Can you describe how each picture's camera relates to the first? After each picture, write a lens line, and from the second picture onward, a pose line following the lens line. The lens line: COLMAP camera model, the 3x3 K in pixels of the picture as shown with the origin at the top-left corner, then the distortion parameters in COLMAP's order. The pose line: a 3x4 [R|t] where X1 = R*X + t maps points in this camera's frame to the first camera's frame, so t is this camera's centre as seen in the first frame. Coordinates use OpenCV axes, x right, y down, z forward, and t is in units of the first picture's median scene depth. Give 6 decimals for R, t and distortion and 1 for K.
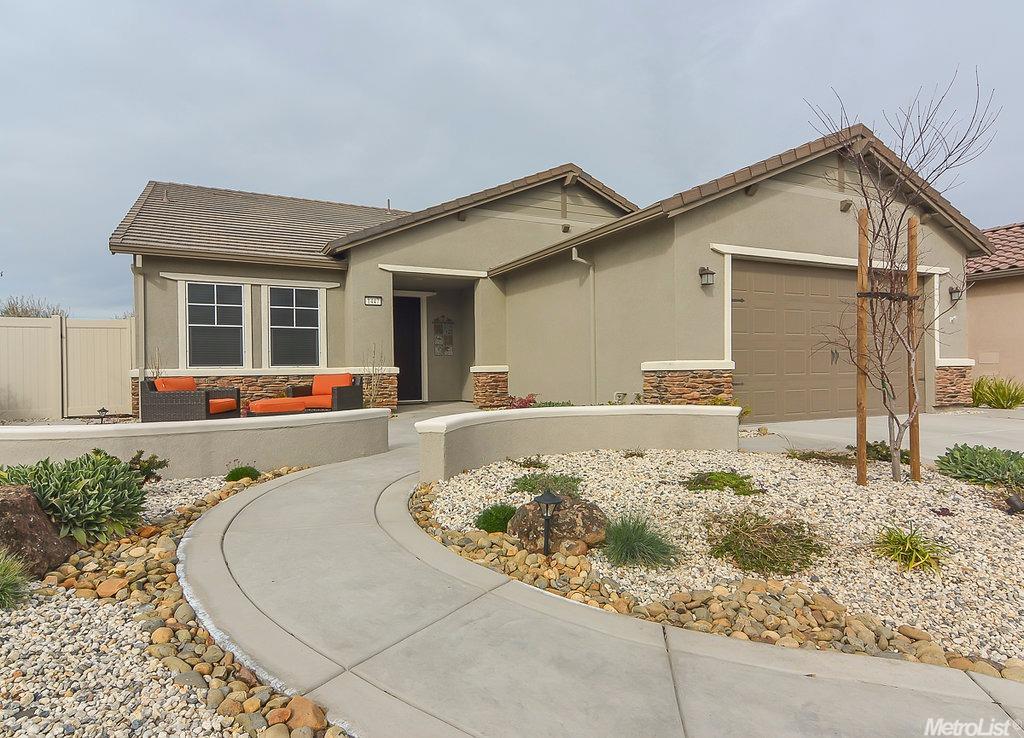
lens RADIAL K [[581.7, 0, 509.1], [0, 581.7, 373.6], [0, 0, 1]] dist [0.025868, 0.000402]
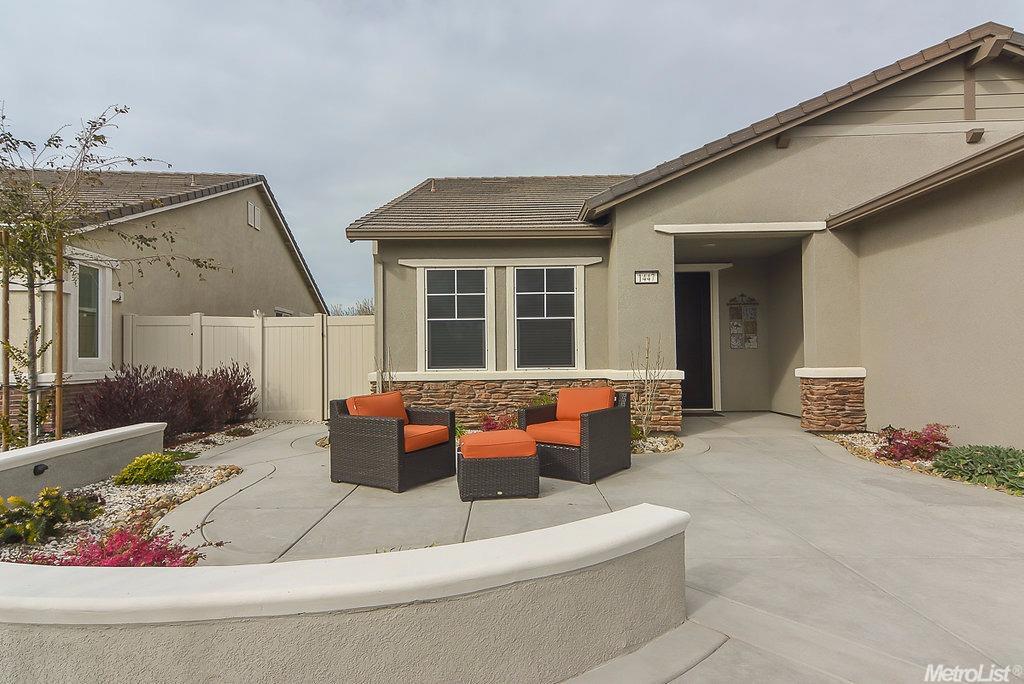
lens RADIAL K [[549.5, 0, 509.9], [0, 549.5, 343.0], [0, 0, 1]] dist [0.042990, -0.000483]
pose [[0.890937, -0.009047, -0.454037, -0.078047], [-0.001170, 0.999752, -0.022218, -0.029975], [0.454126, 0.020326, 0.890706, 0.331798]]
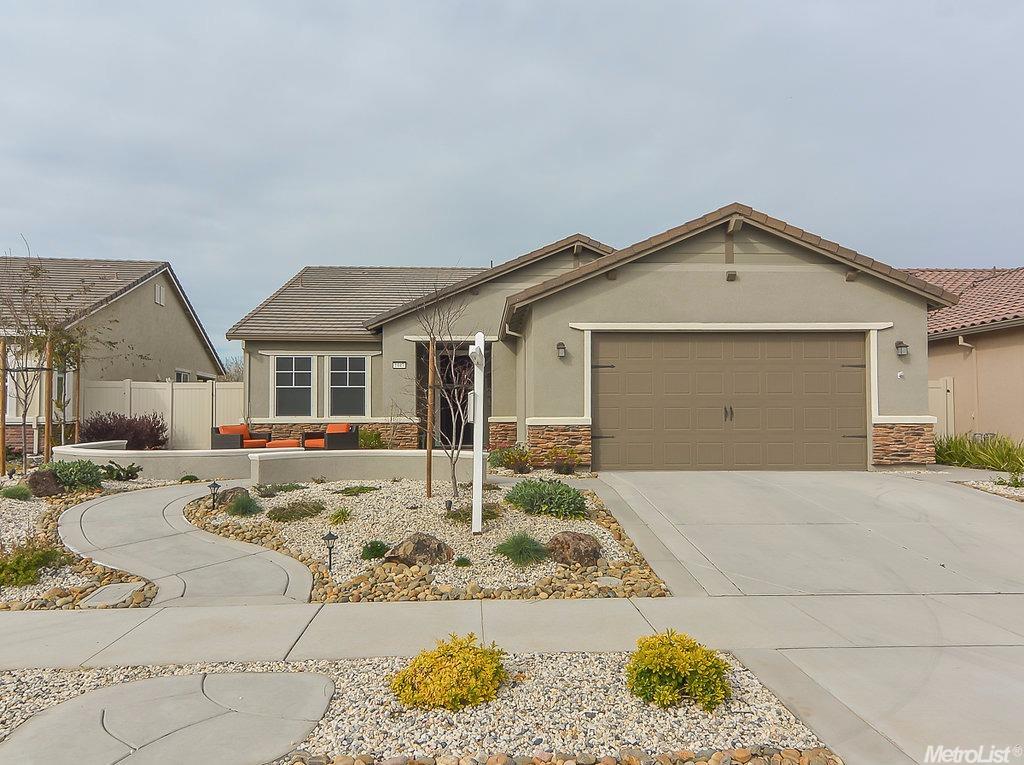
lens RADIAL K [[691.5, 0, 512.1], [0, 691.5, 392.6], [0, 0, 1]] dist [0.026727, 0.000658]
pose [[0.918333, -0.004013, -0.395787, 0.597215], [-0.009444, 0.999442, -0.032047, -0.019951], [0.395695, 0.033167, 0.917783, -0.284672]]
